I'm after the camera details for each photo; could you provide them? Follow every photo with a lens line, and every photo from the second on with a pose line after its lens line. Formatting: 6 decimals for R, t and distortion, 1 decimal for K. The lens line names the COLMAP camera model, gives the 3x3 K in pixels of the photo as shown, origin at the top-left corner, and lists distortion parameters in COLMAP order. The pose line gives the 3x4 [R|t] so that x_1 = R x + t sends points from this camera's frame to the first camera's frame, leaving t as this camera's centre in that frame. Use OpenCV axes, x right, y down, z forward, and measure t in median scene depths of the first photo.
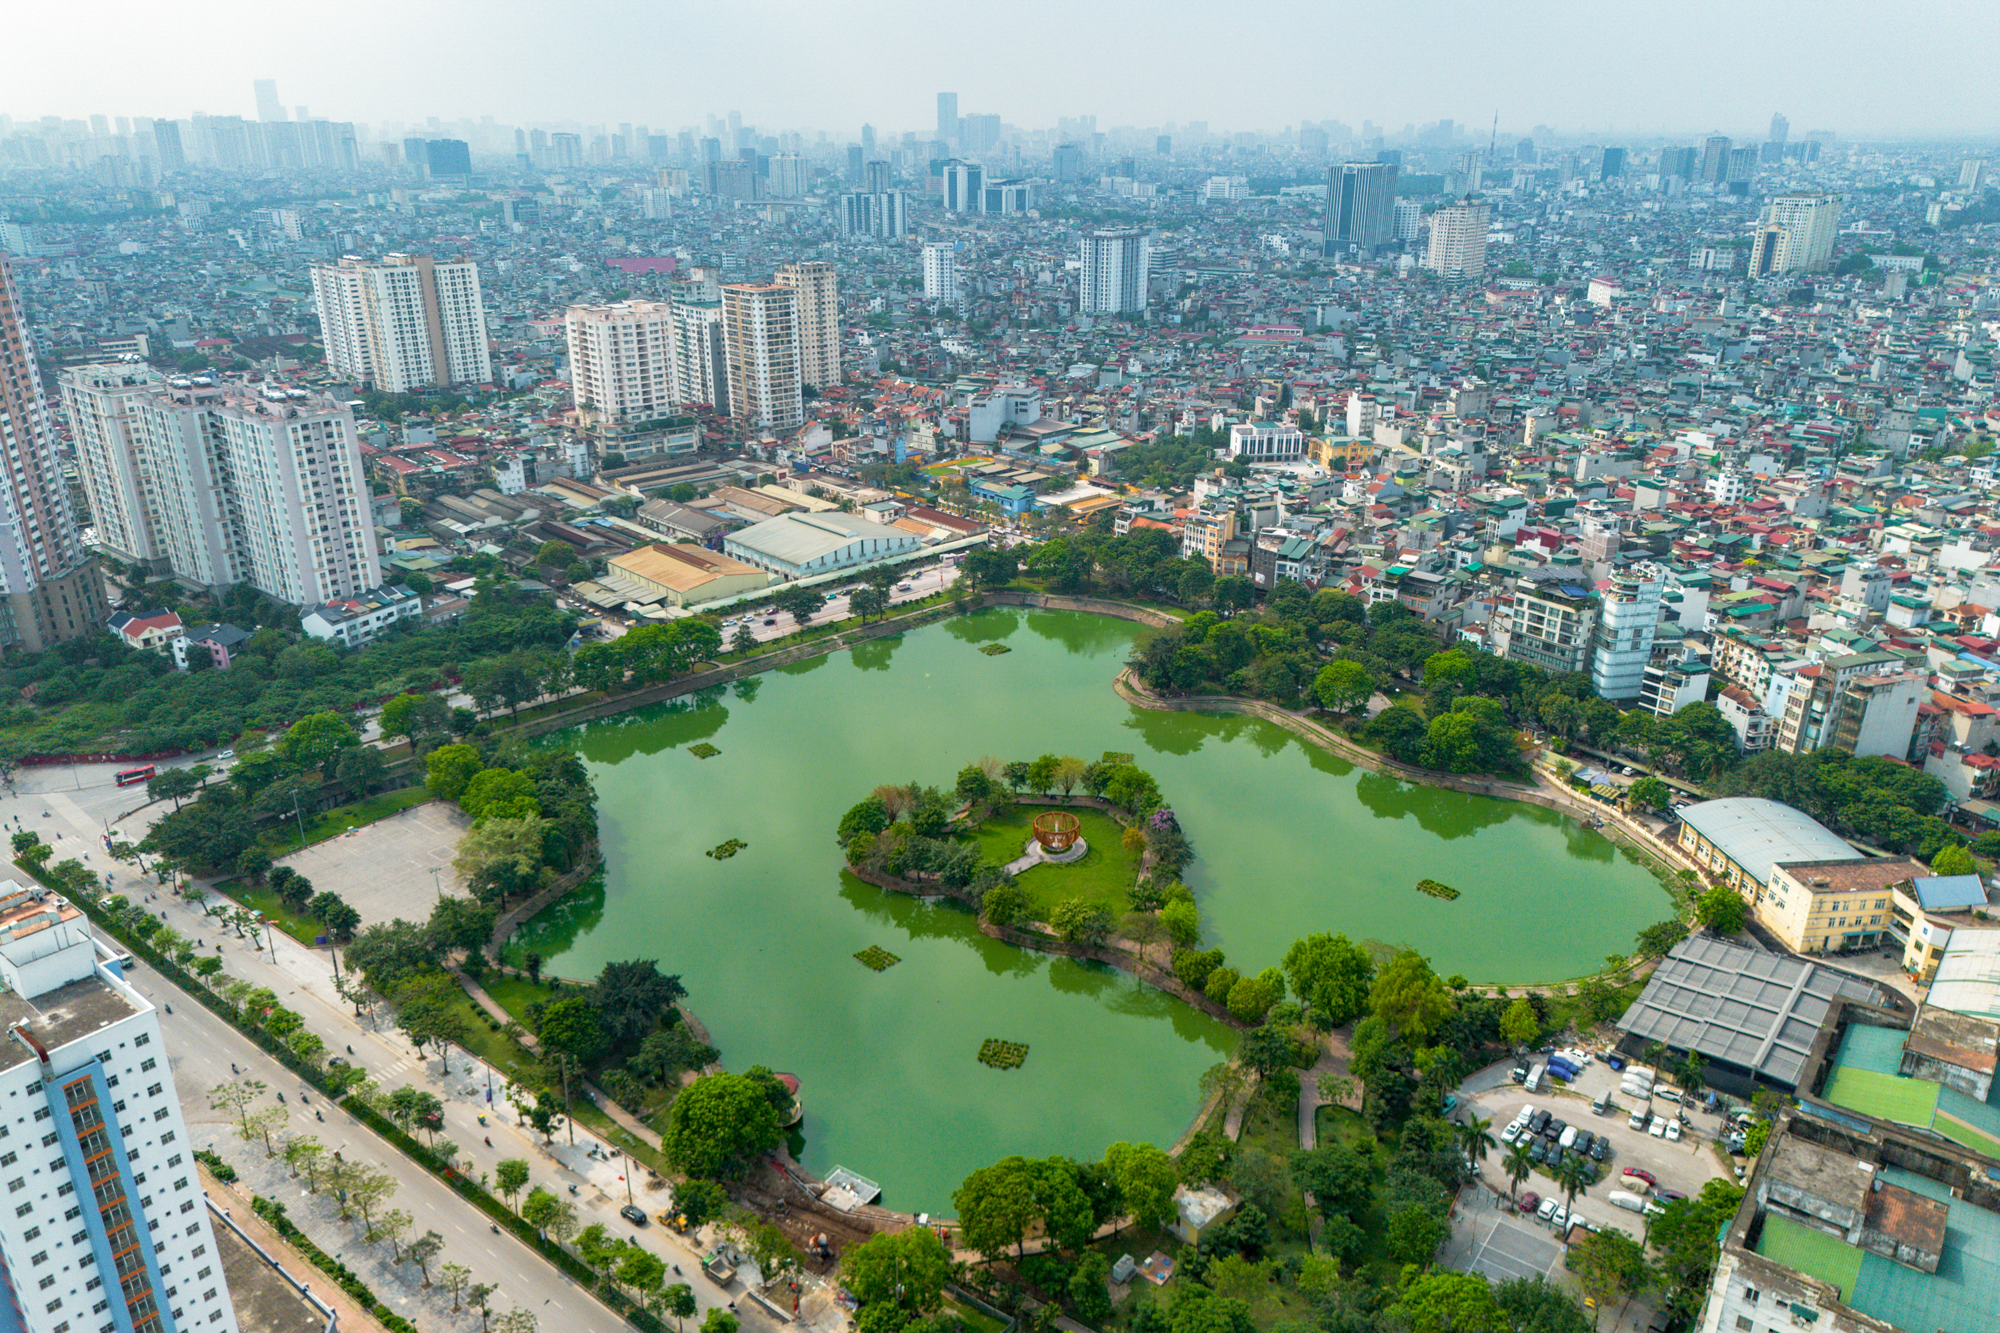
lens RADIAL K [[1438.4, 0, 1004.6], [0, 1438.4, 702.2], [0, 0, 1]] dist [0.060949, -0.059919]
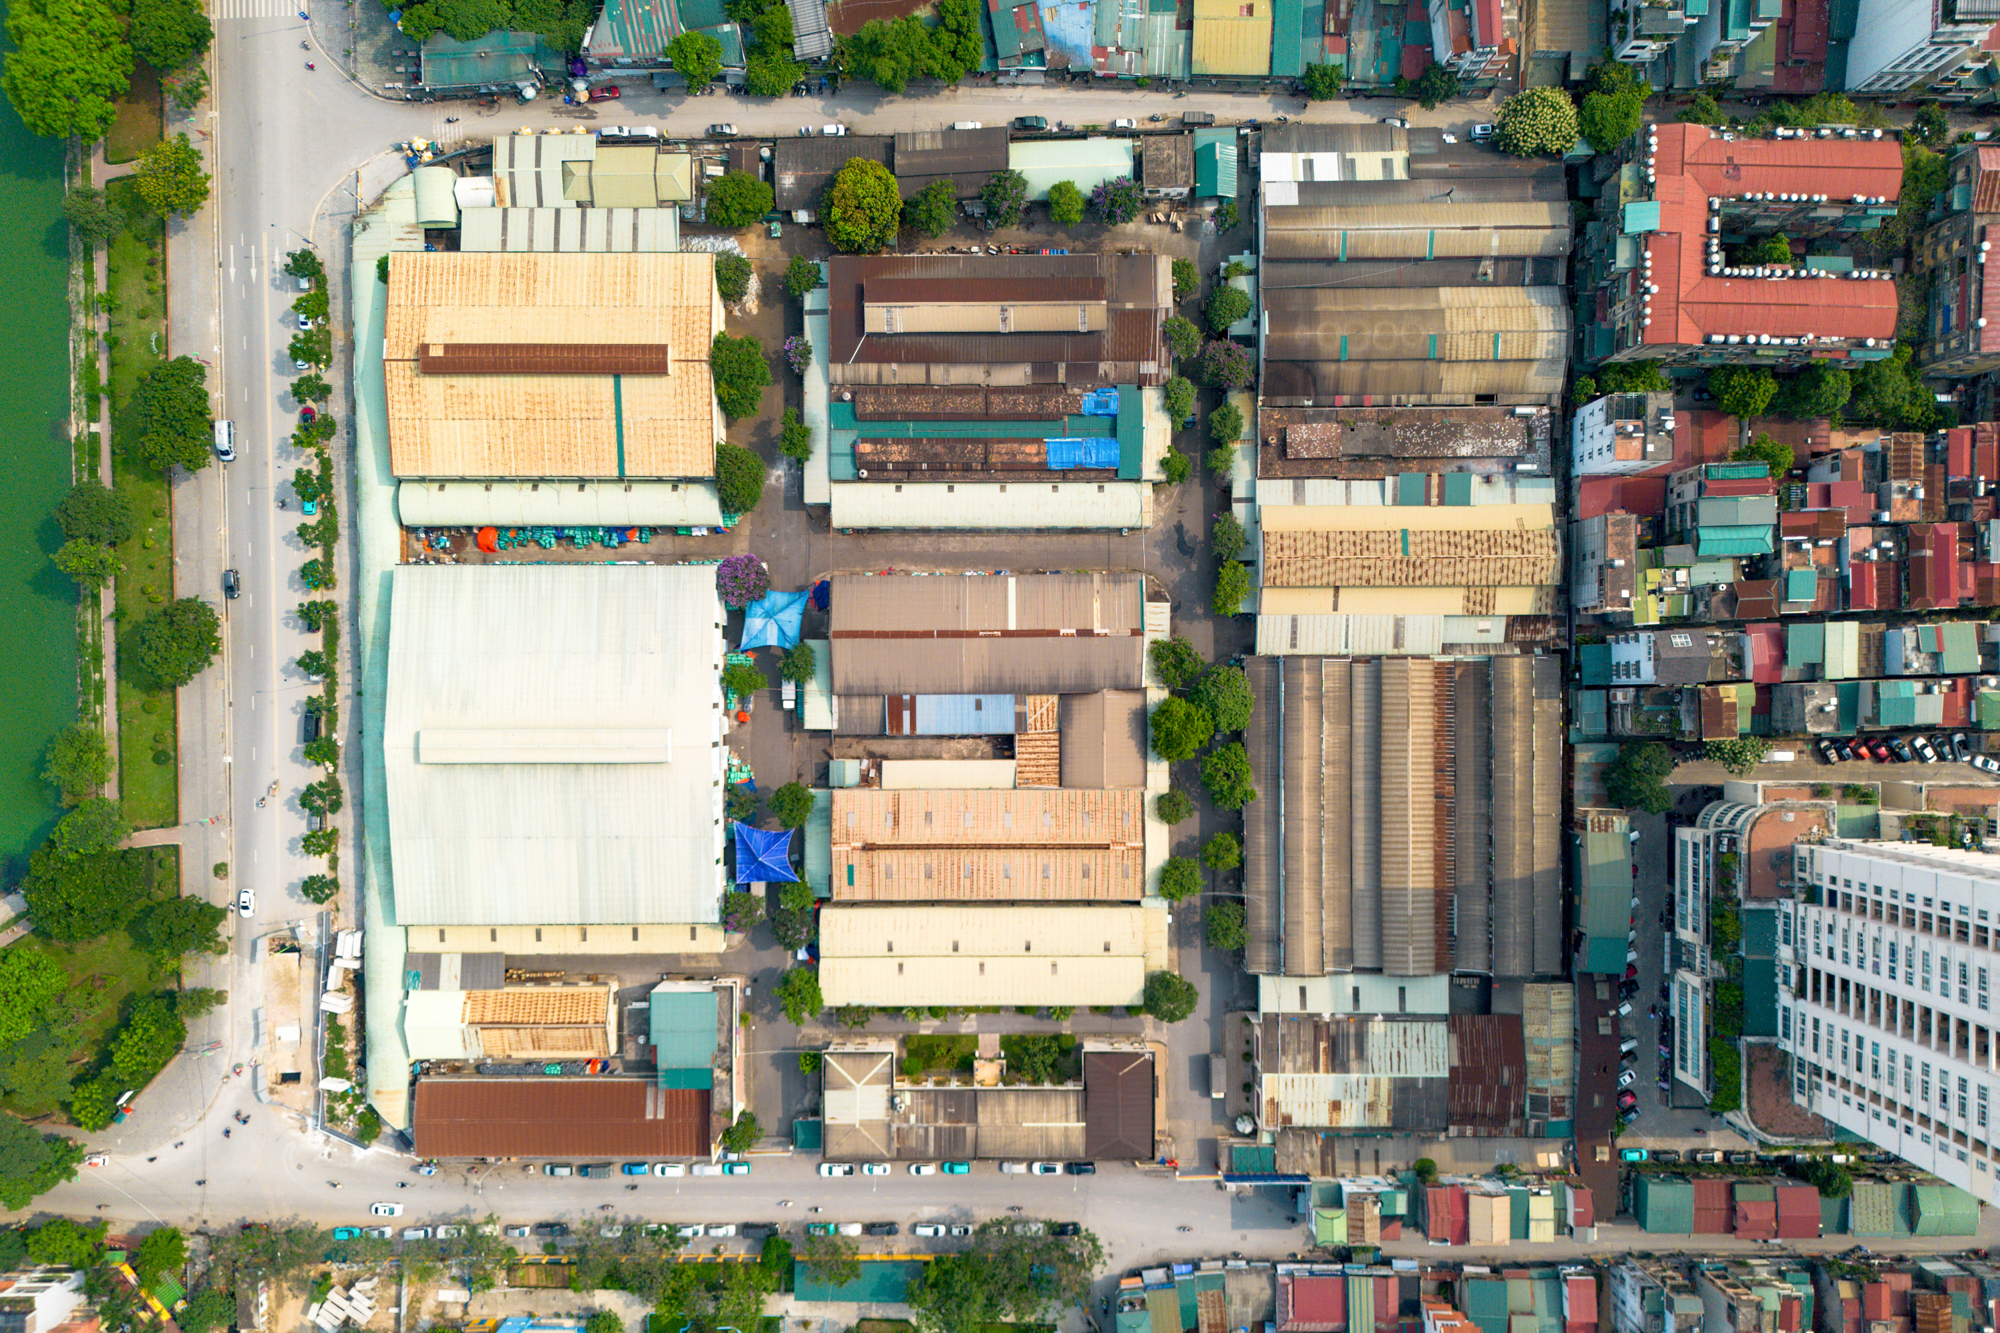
lens RADIAL K [[1438.4, 0, 1004.7], [0, 1438.4, 683.3], [0, 0, 1]] dist [0.060949, -0.059919]
pose [[-0.675936, 0.736904, 0.009103, -0.195046], [-0.268086, -0.257374, 0.928380, -0.447256], [0.686470, 0.625085, 0.371522, 0.785385]]
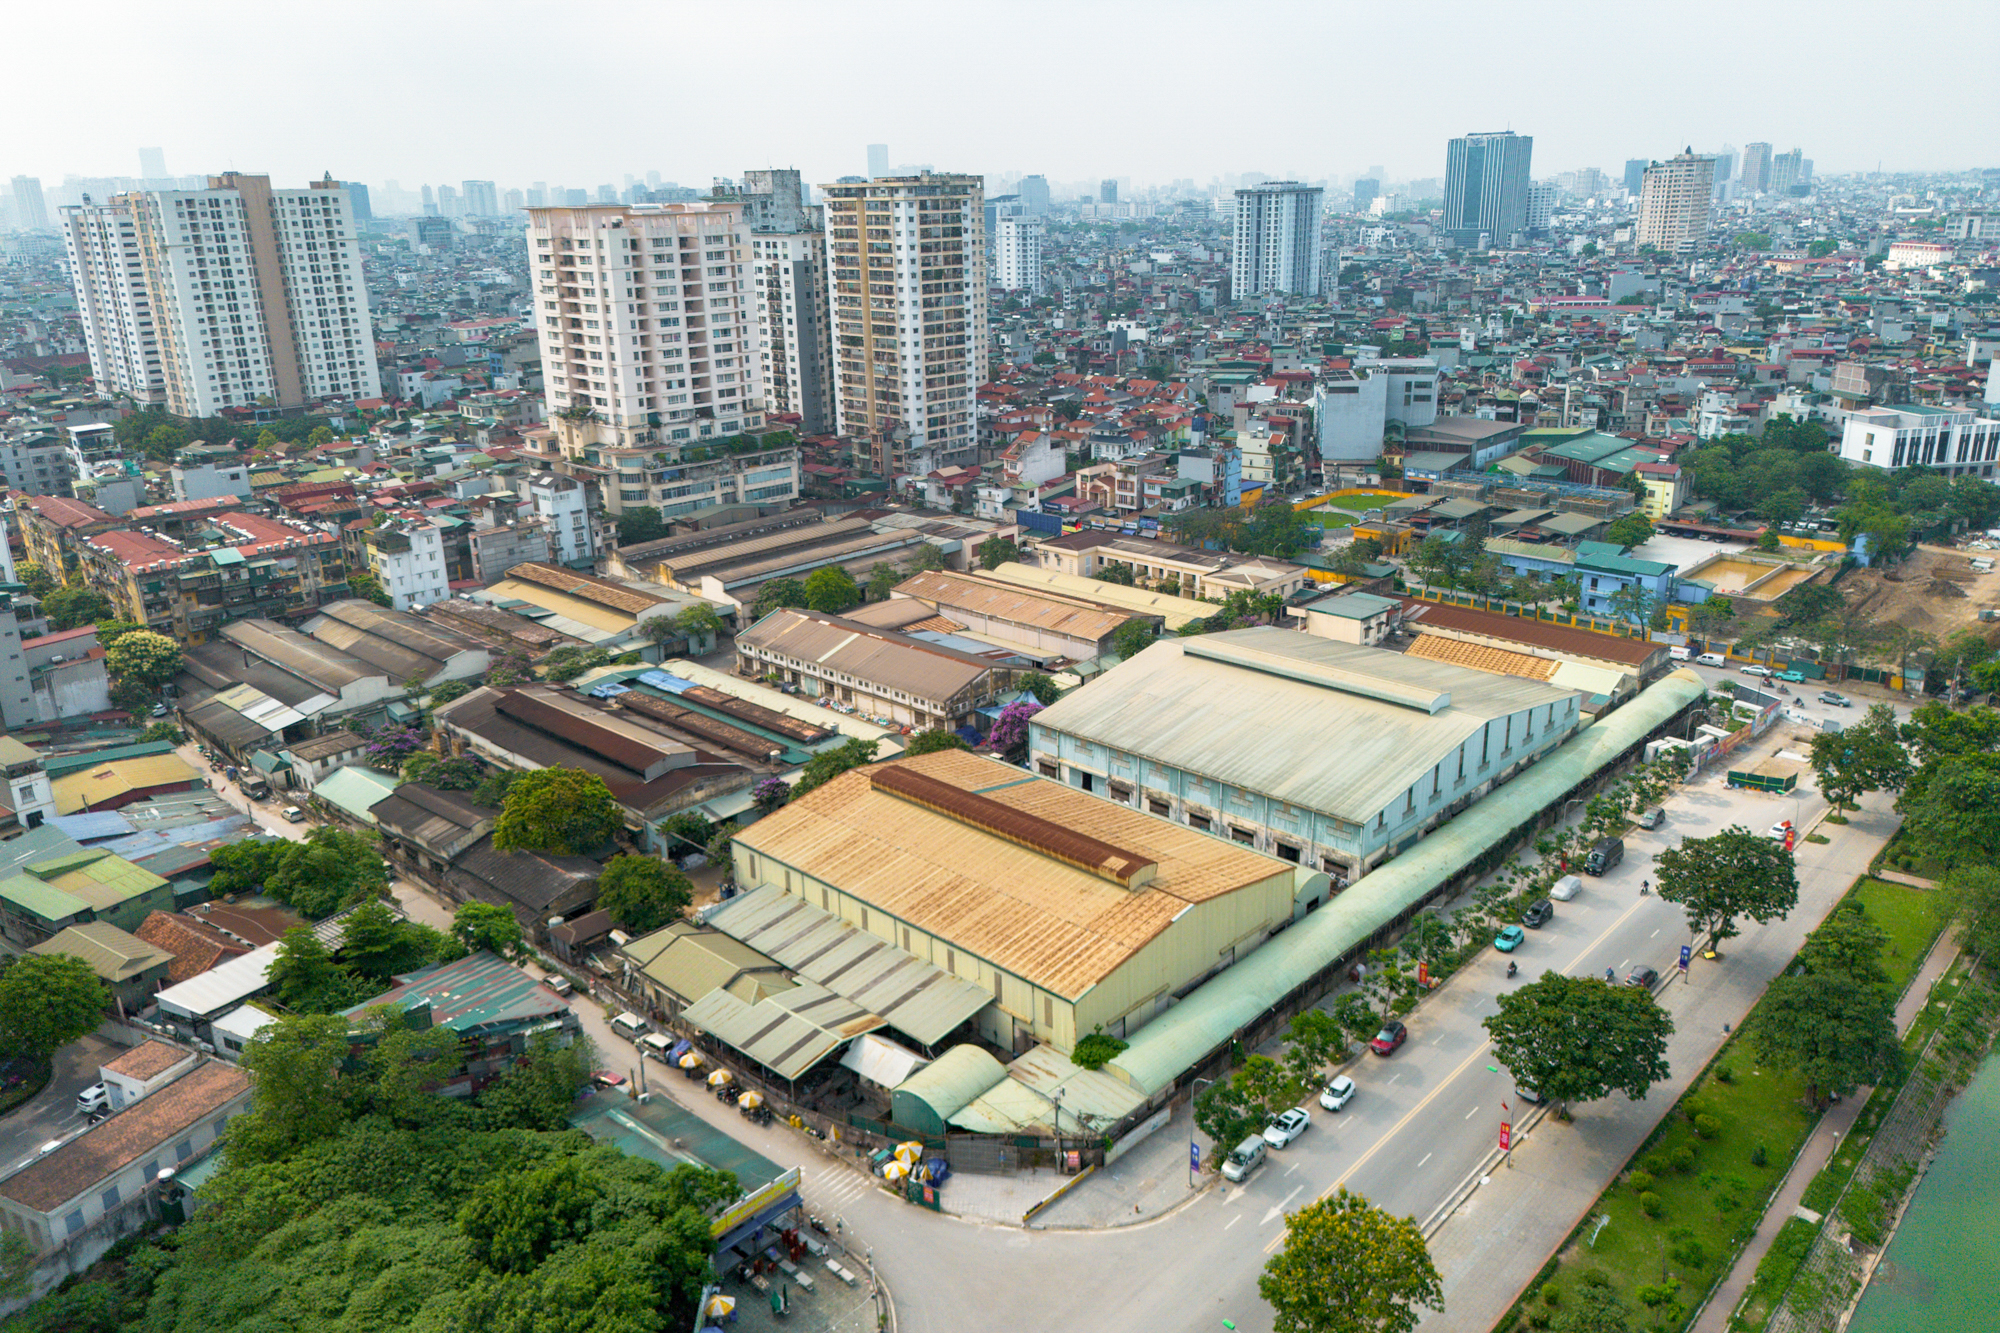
lens RADIAL K [[1438.4, 0, 996.8], [0, 1438.4, 661.1], [0, 0, 1]] dist [0.060949, -0.059919]
pose [[0.998076, -0.038651, 0.048474, -0.186146], [0.041892, 0.996824, -0.067720, -0.089586], [-0.045703, 0.069620, 0.996526, 0.553679]]
